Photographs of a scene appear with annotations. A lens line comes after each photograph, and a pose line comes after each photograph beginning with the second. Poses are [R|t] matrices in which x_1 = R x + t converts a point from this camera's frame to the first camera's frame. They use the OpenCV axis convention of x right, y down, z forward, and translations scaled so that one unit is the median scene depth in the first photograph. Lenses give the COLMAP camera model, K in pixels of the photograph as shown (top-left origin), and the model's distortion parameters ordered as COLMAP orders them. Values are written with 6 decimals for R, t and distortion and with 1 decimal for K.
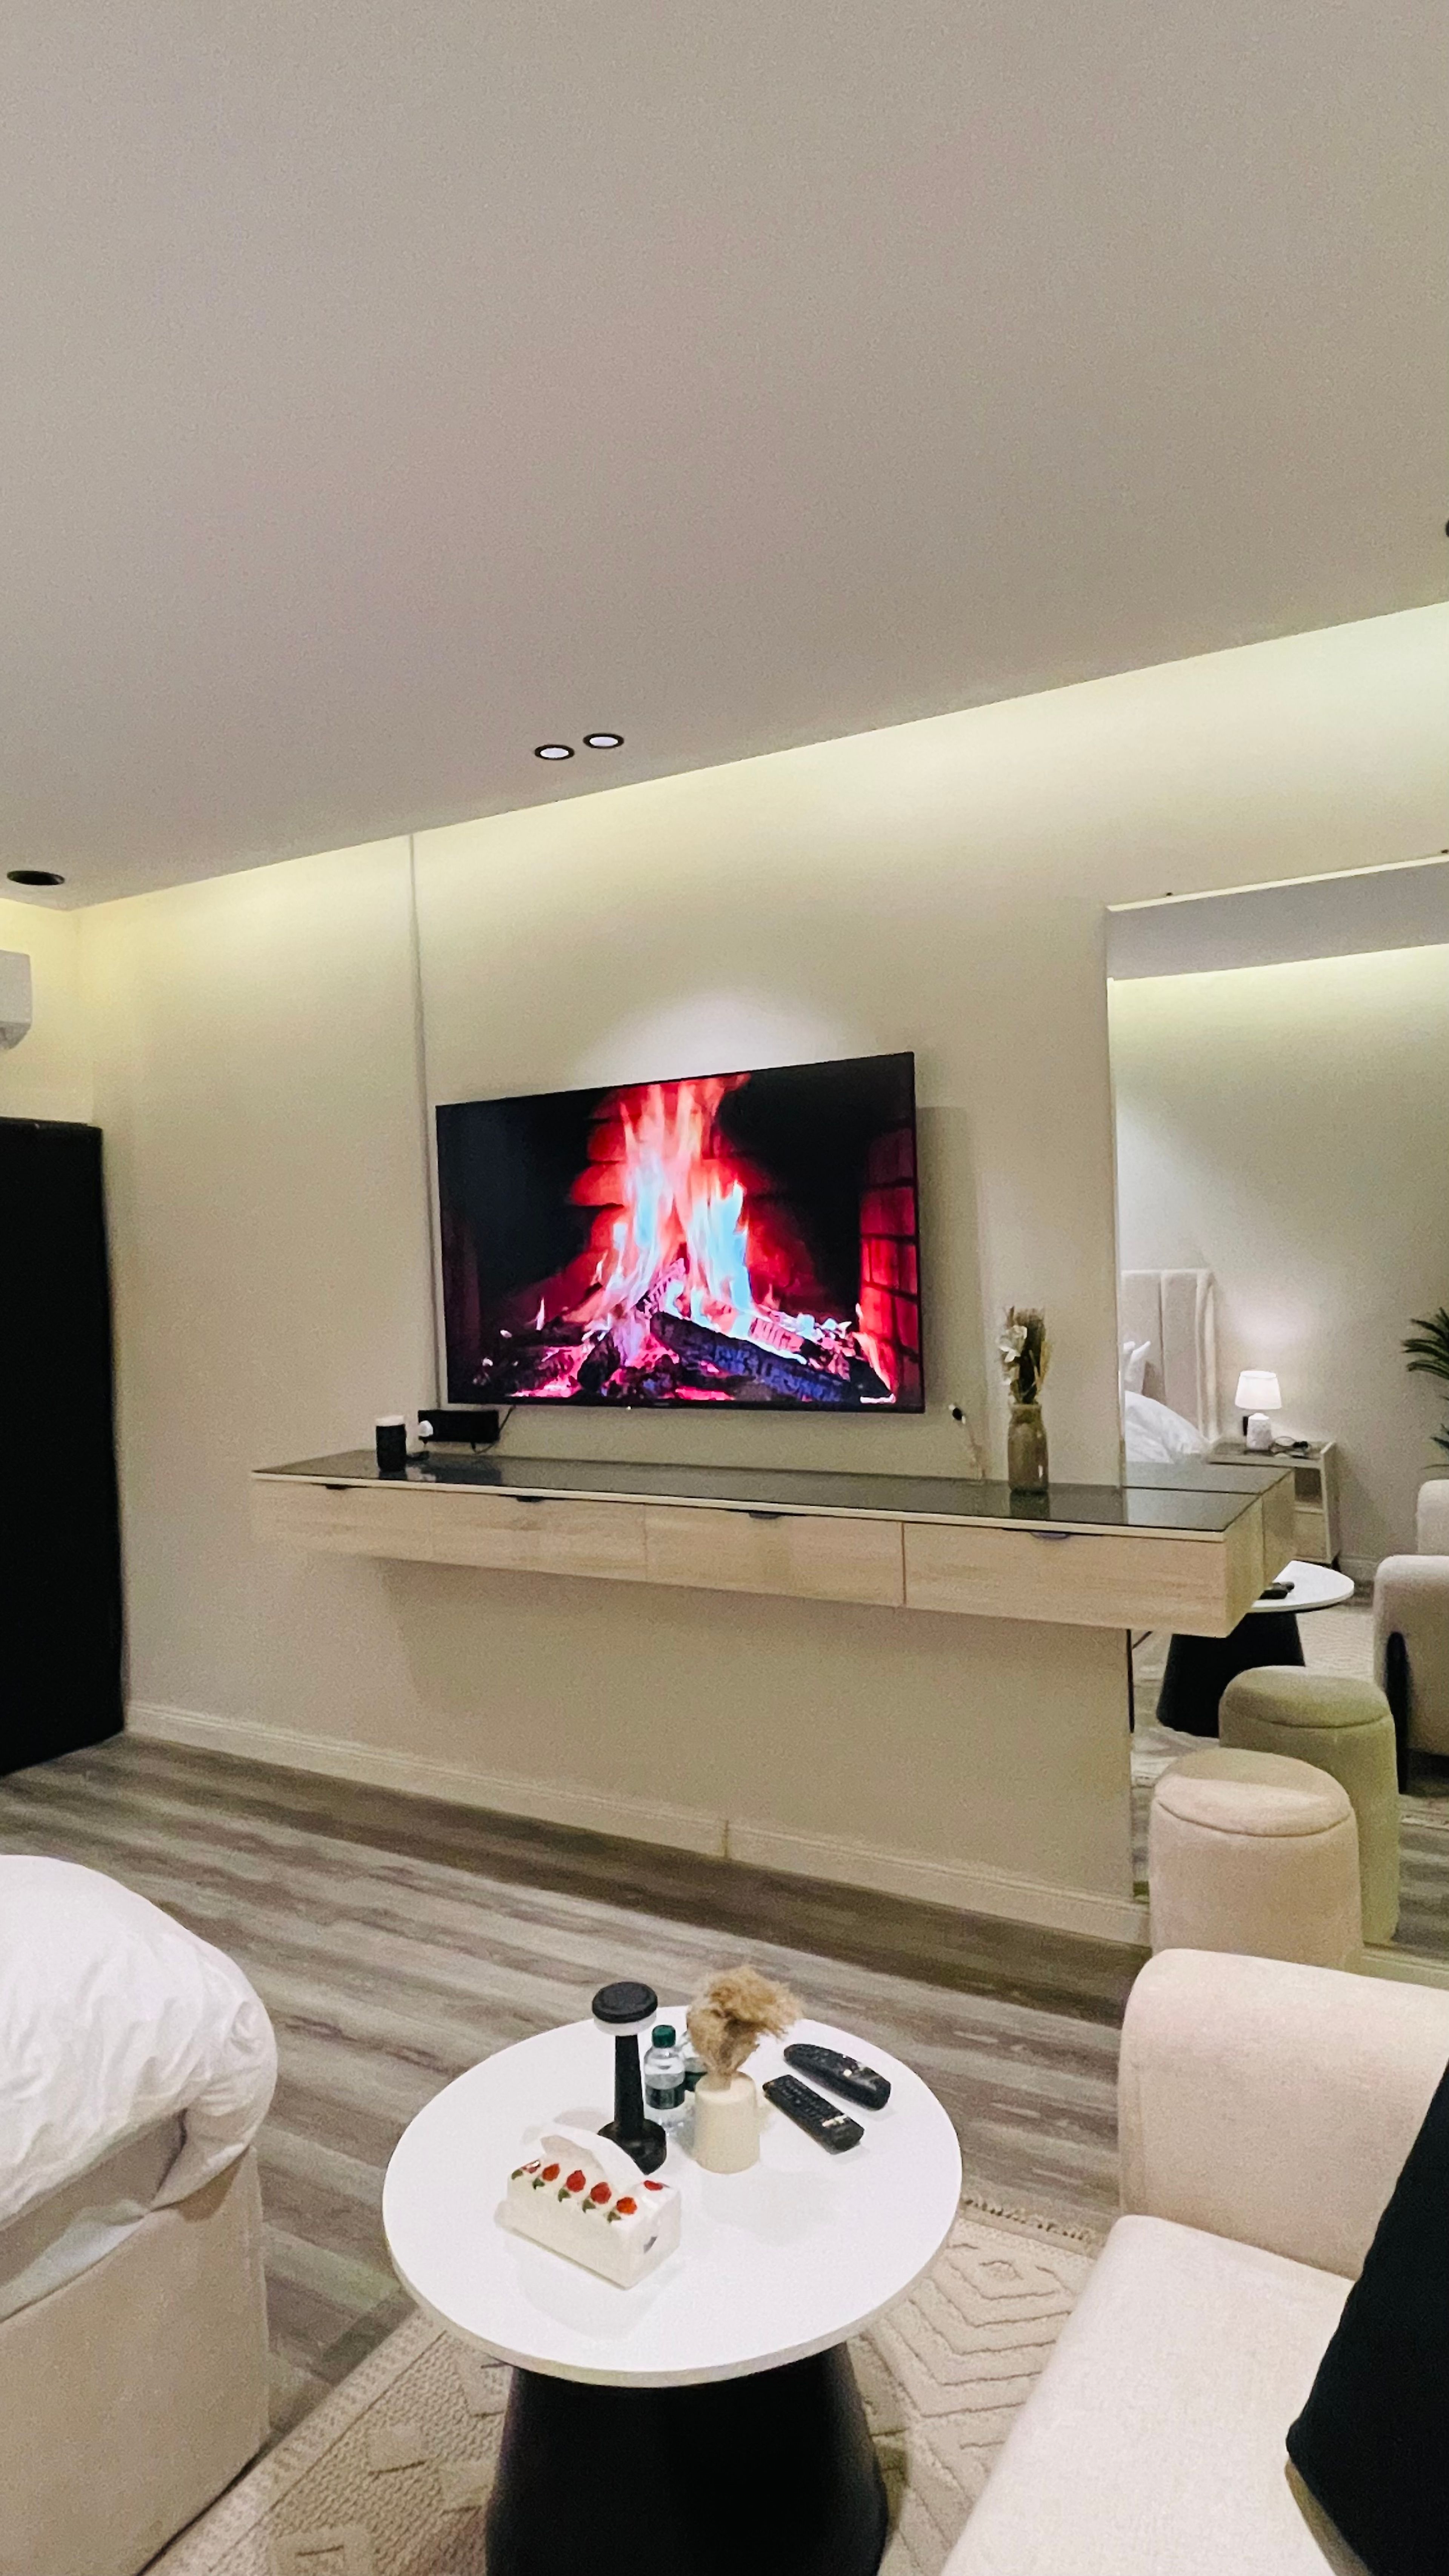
lens RADIAL K [[1445.0, 0, 724.5], [0, 1445.0, 1288.0], [0, 0, 1]] dist [-0.000292, 0.000903]
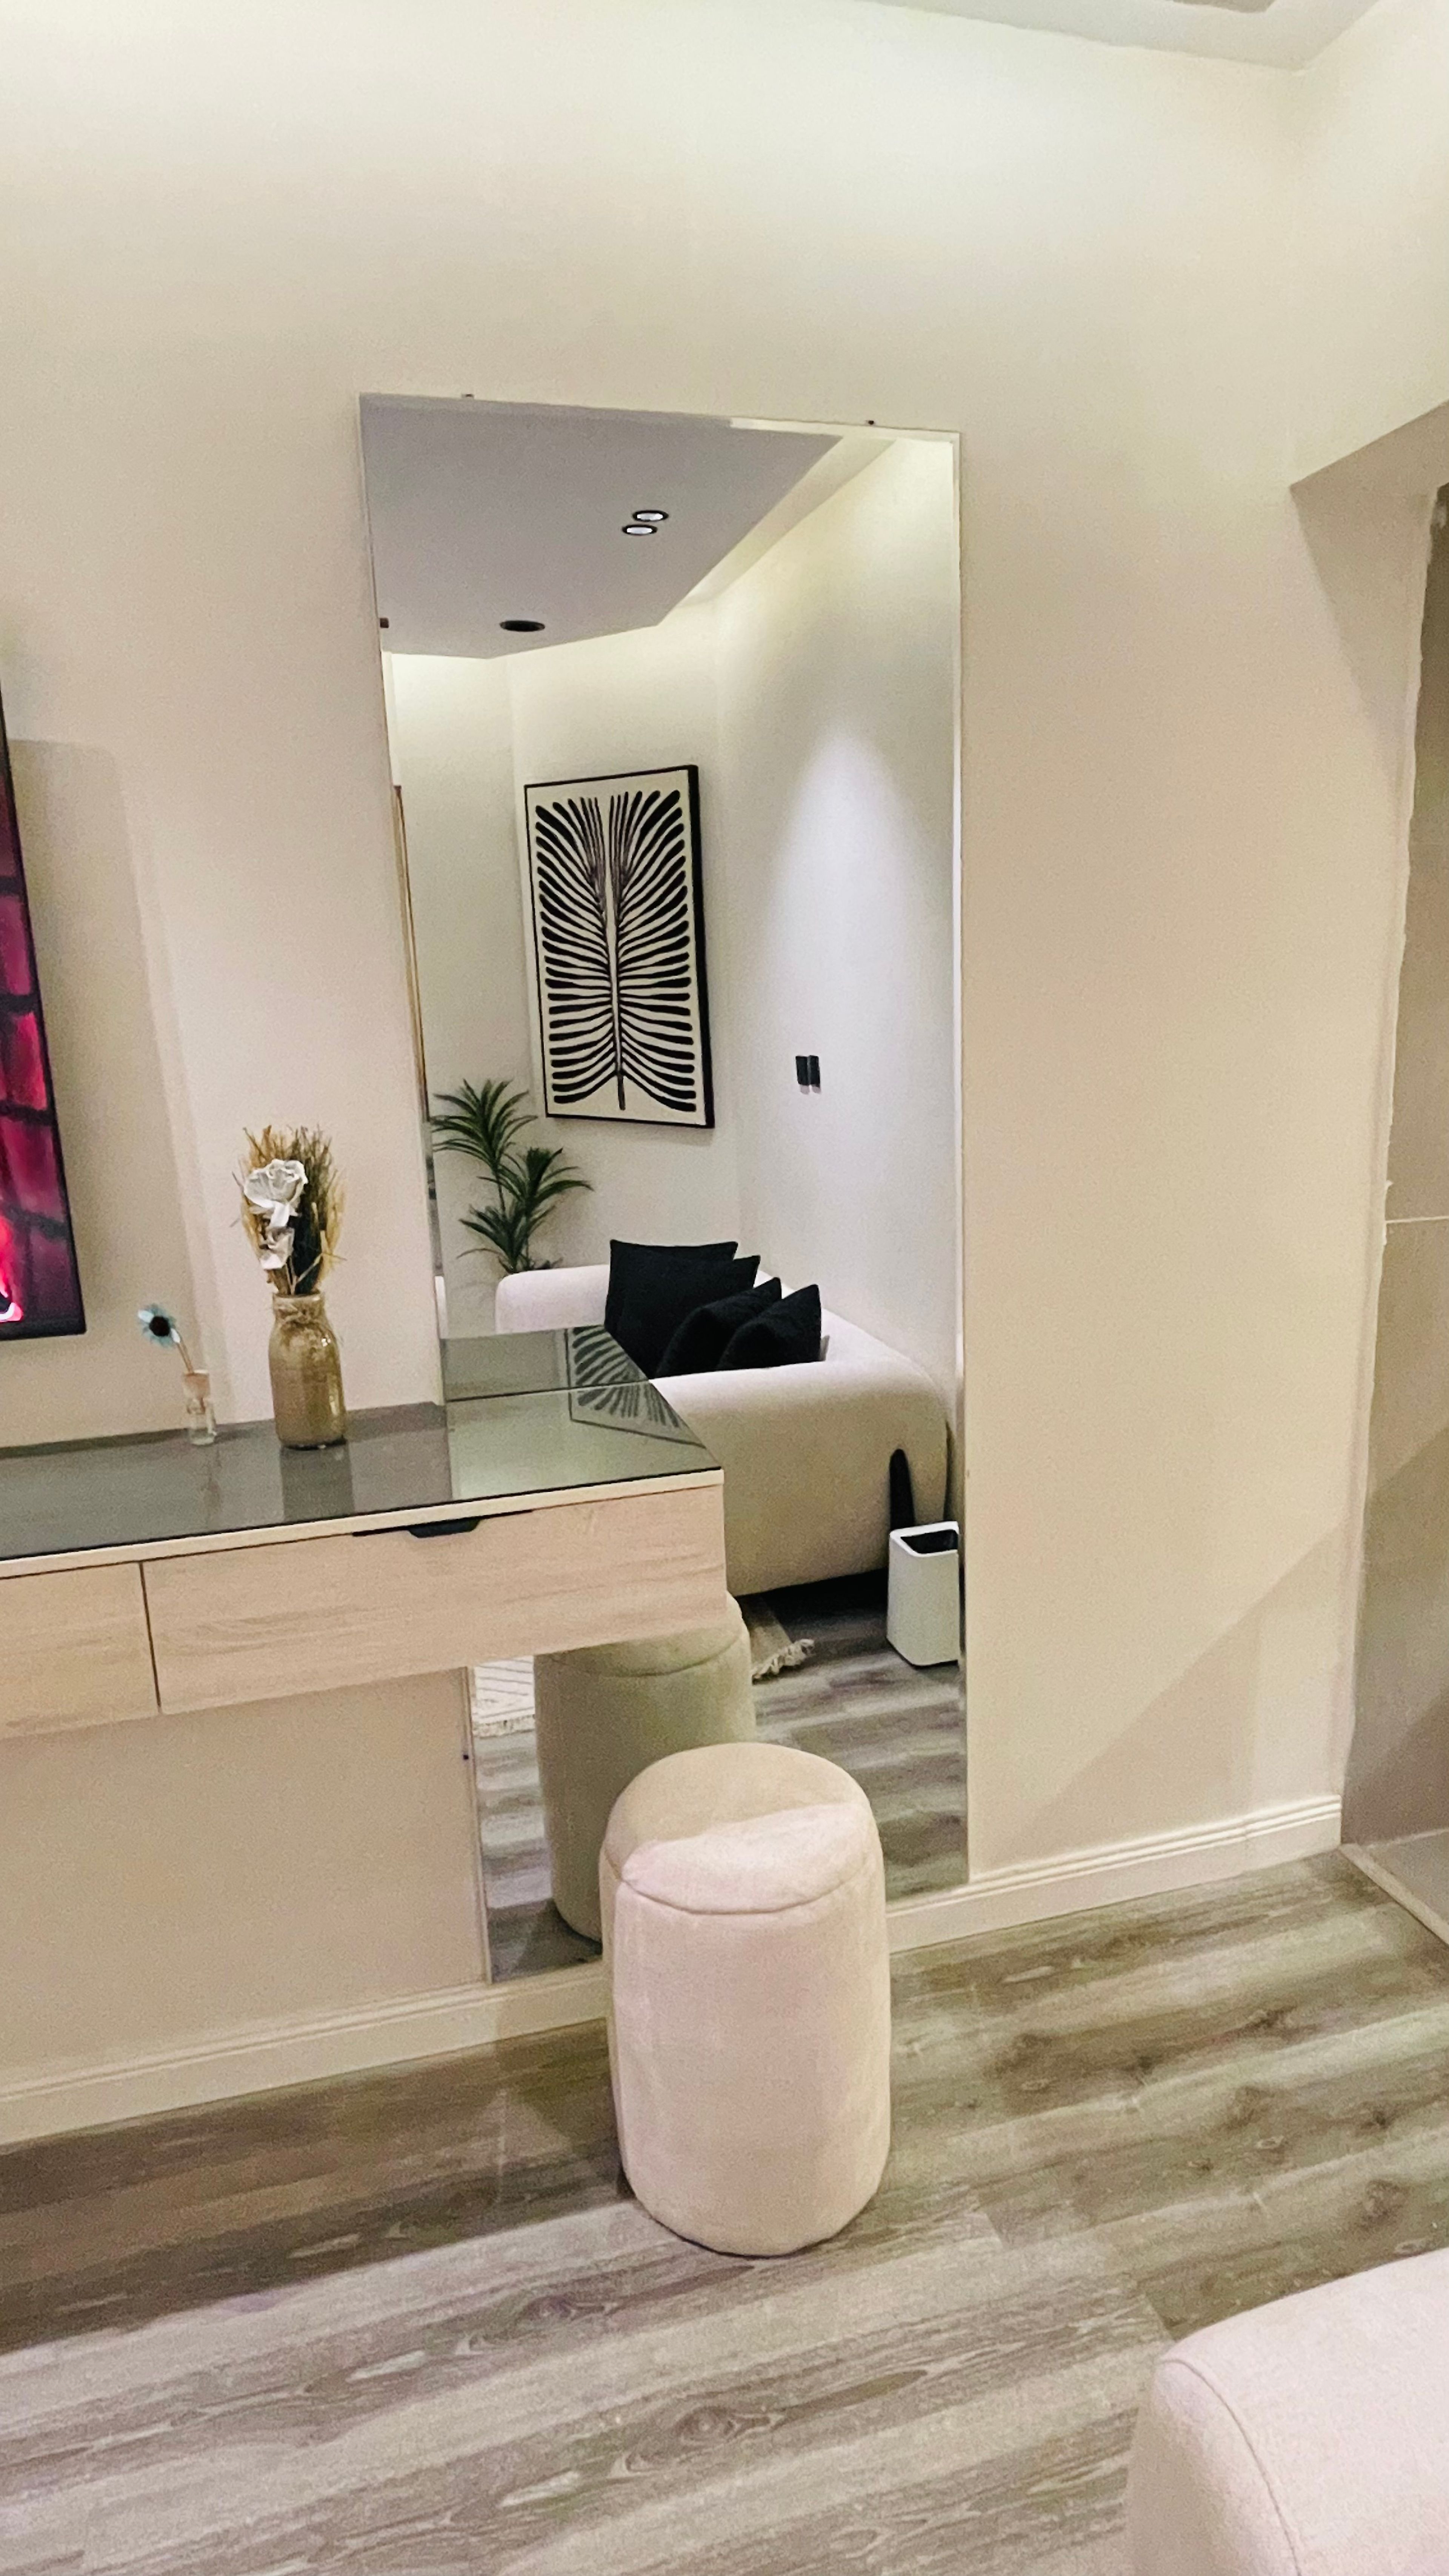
lens RADIAL K [[1445.0, 0, 724.5], [0, 1445.0, 1288.0], [0, 0, 1]] dist [-0.000292, 0.000903]
pose [[0.689362, -0.139751, 0.710809, -0.084045], [0.020908, 0.984645, 0.173312, -0.019148], [-0.724115, -0.104613, 0.681699, 0.487612]]
